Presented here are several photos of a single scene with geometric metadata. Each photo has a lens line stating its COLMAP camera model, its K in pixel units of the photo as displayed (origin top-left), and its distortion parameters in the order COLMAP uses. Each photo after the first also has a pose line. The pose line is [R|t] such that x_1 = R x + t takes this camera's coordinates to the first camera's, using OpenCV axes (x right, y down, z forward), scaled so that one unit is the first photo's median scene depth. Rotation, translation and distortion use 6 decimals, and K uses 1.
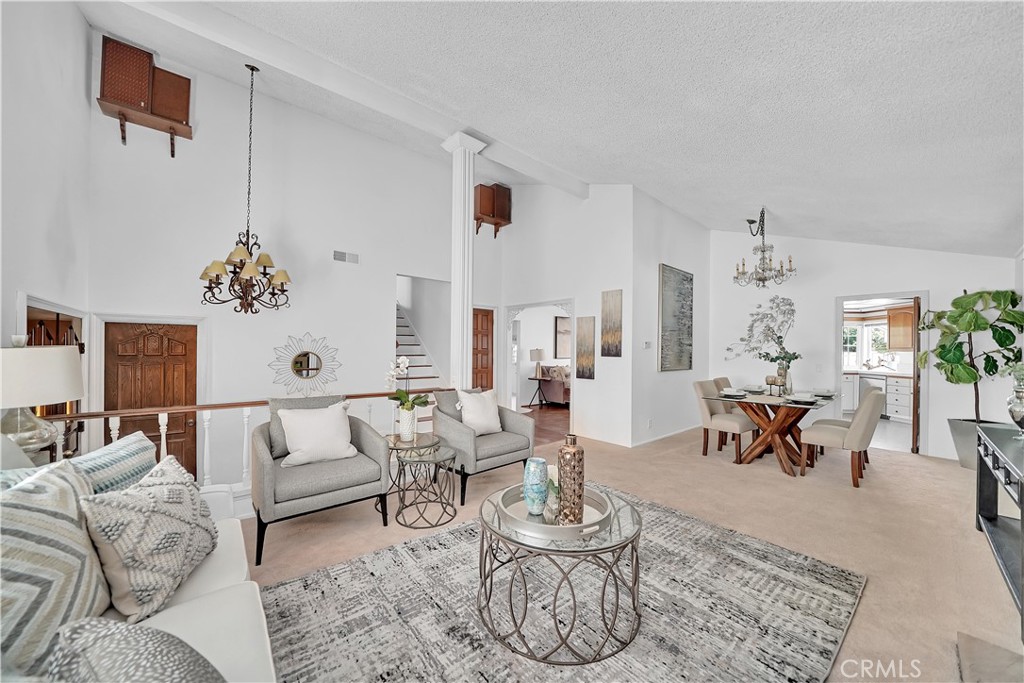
lens RADIAL K [[360.8, 0, 509.9], [0, 360.8, 346.7], [0, 0, 1]] dist [-0.018037, 0.000003]
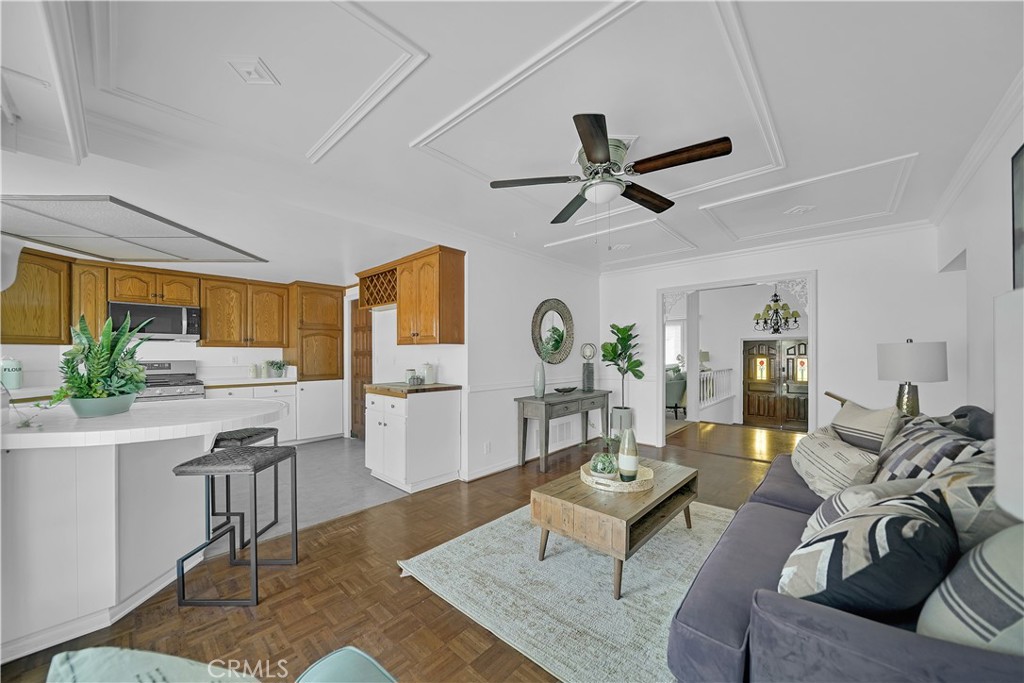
lens RADIAL K [[362.9, 0, 511.7], [0, 362.9, 353.7], [0, 0, 1]] dist [-0.017439, 0.000113]
pose [[-0.992584, -0.005089, -0.121457, 0.821789], [-0.003750, 0.999930, -0.011245, 0.037210], [0.121506, -0.010706, -0.992533, 2.338501]]
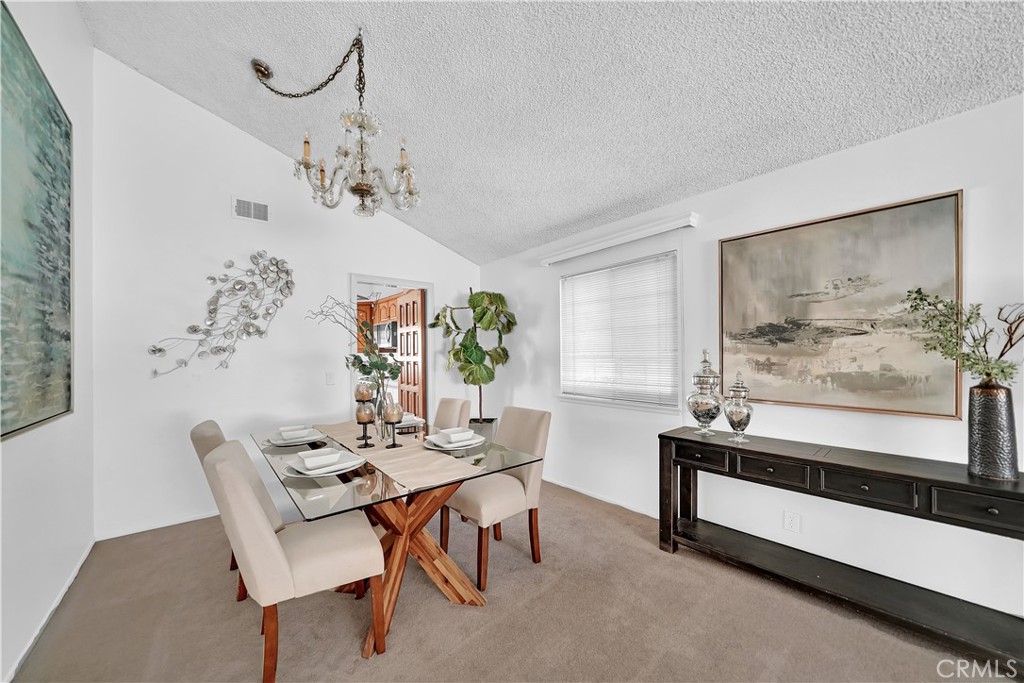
lens RADIAL K [[374.9, 0, 511.6], [0, 374.9, 356.7], [0, 0, 1]] dist [-0.017025, 0.000094]
pose [[0.009984, -0.015259, 0.999834, 0.242132], [0.000836, 0.999883, 0.015251, 0.011031], [-0.999950, 0.000683, 0.009995, 0.809732]]
